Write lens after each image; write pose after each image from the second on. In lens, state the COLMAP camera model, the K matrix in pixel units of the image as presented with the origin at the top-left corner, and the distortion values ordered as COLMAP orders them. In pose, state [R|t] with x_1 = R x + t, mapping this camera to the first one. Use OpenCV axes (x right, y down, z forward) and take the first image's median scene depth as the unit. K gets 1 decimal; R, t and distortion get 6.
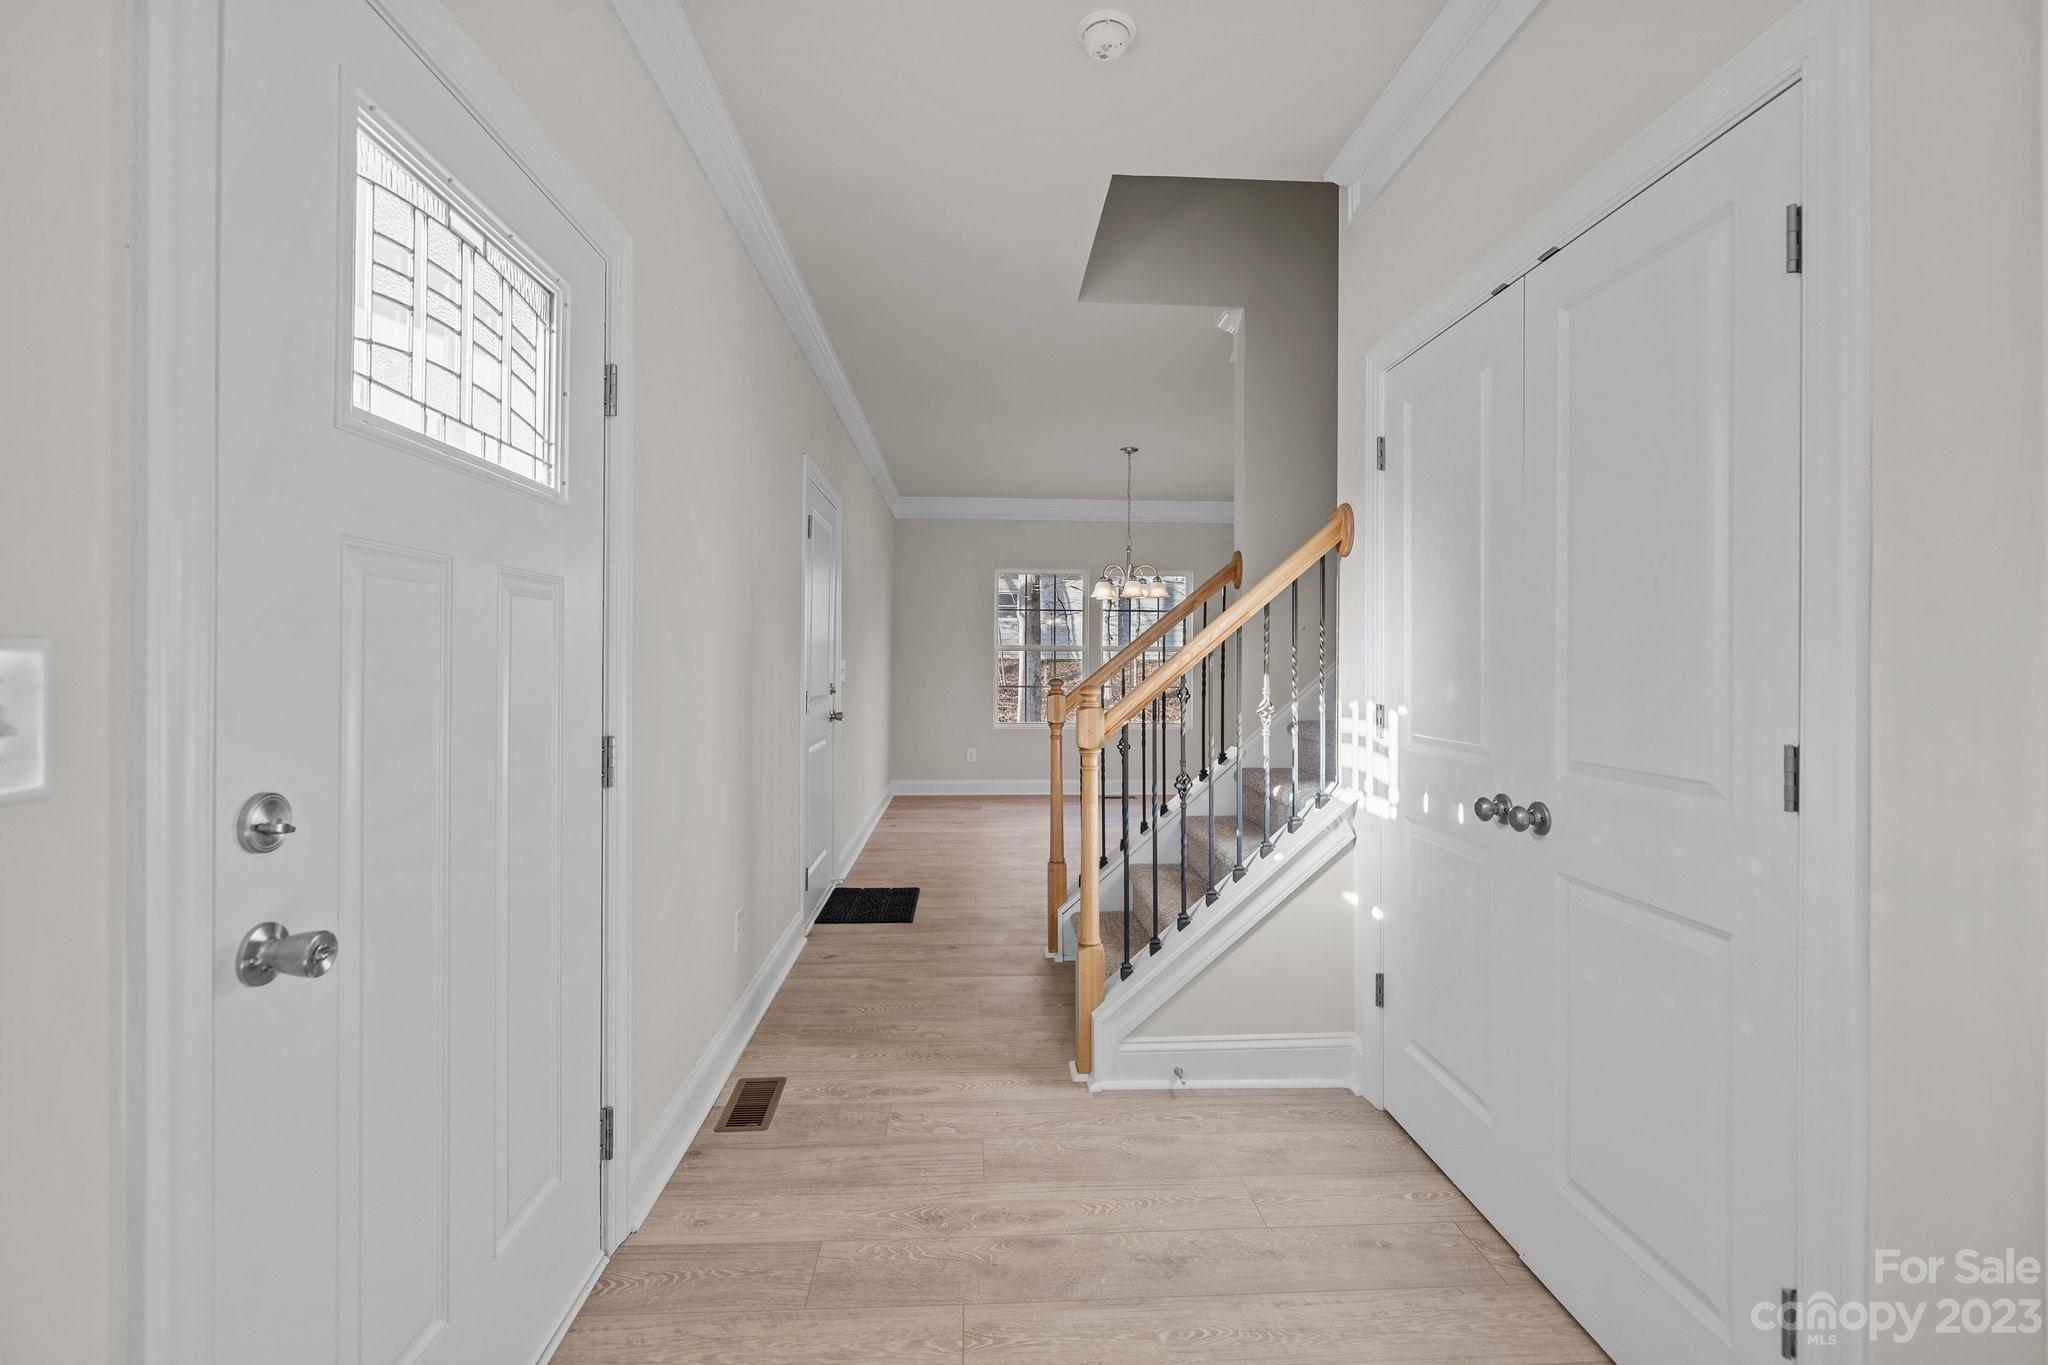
lens RADIAL K [[866.1, 0, 1027.0], [0, 866.1, 655.1], [0, 0, 1]] dist [-0.001138, -0.000362]
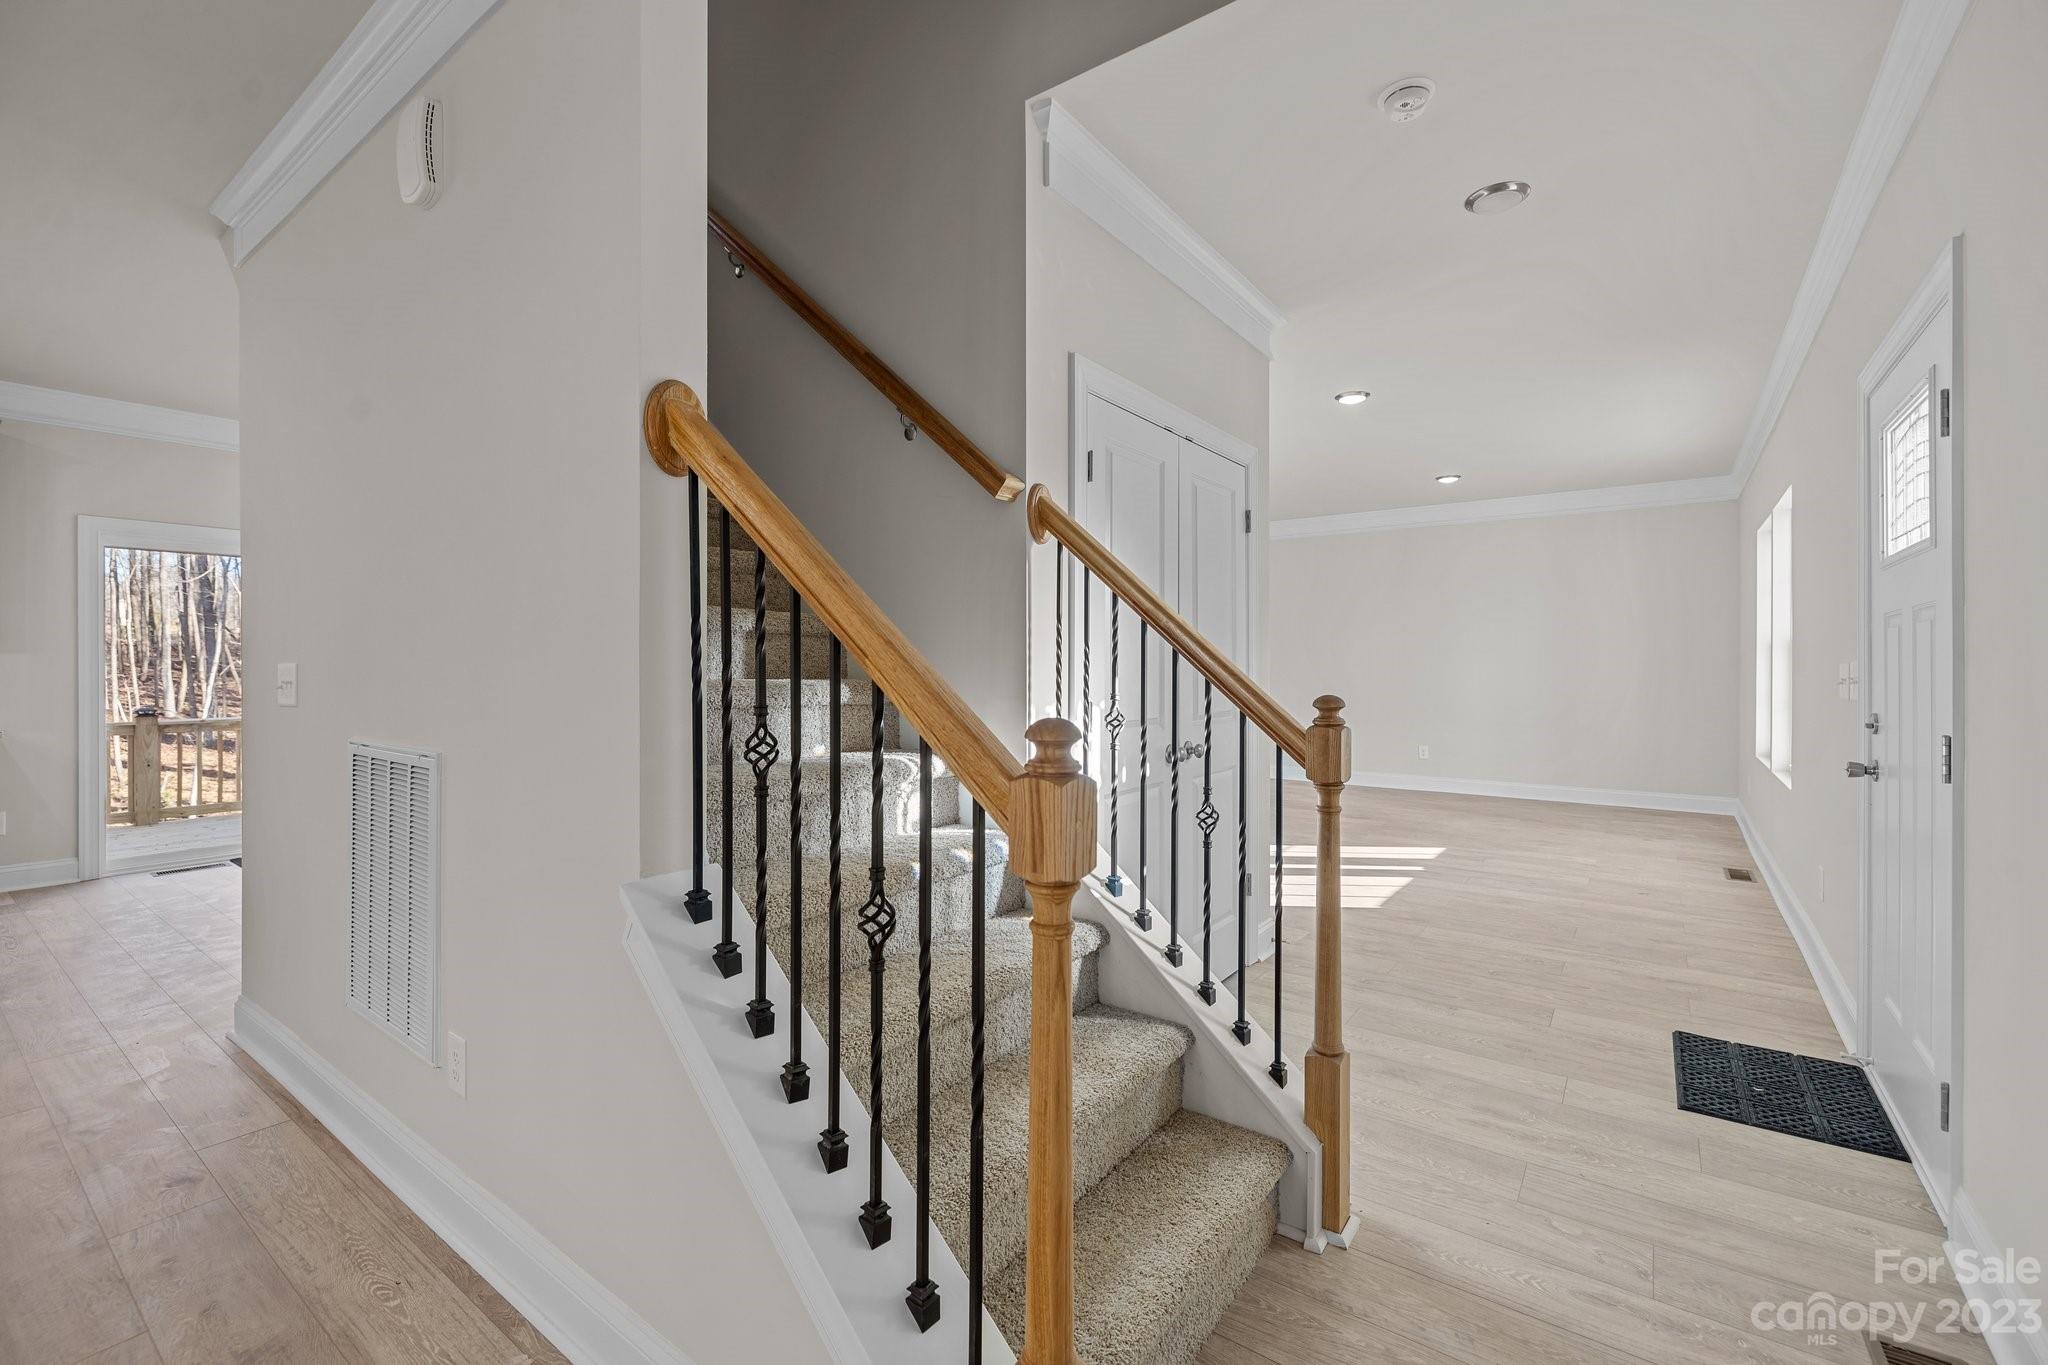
lens RADIAL K [[866.1, 0, 1027.0], [0, 866.1, 655.1], [0, 0, 1]] dist [-0.001138, -0.000362]
pose [[-0.769240, 0.000217, 0.638959, -0.222187], [-0.004799, 0.999970, -0.006117, 0.009459], [-0.638941, -0.007771, -0.769216, 1.932299]]
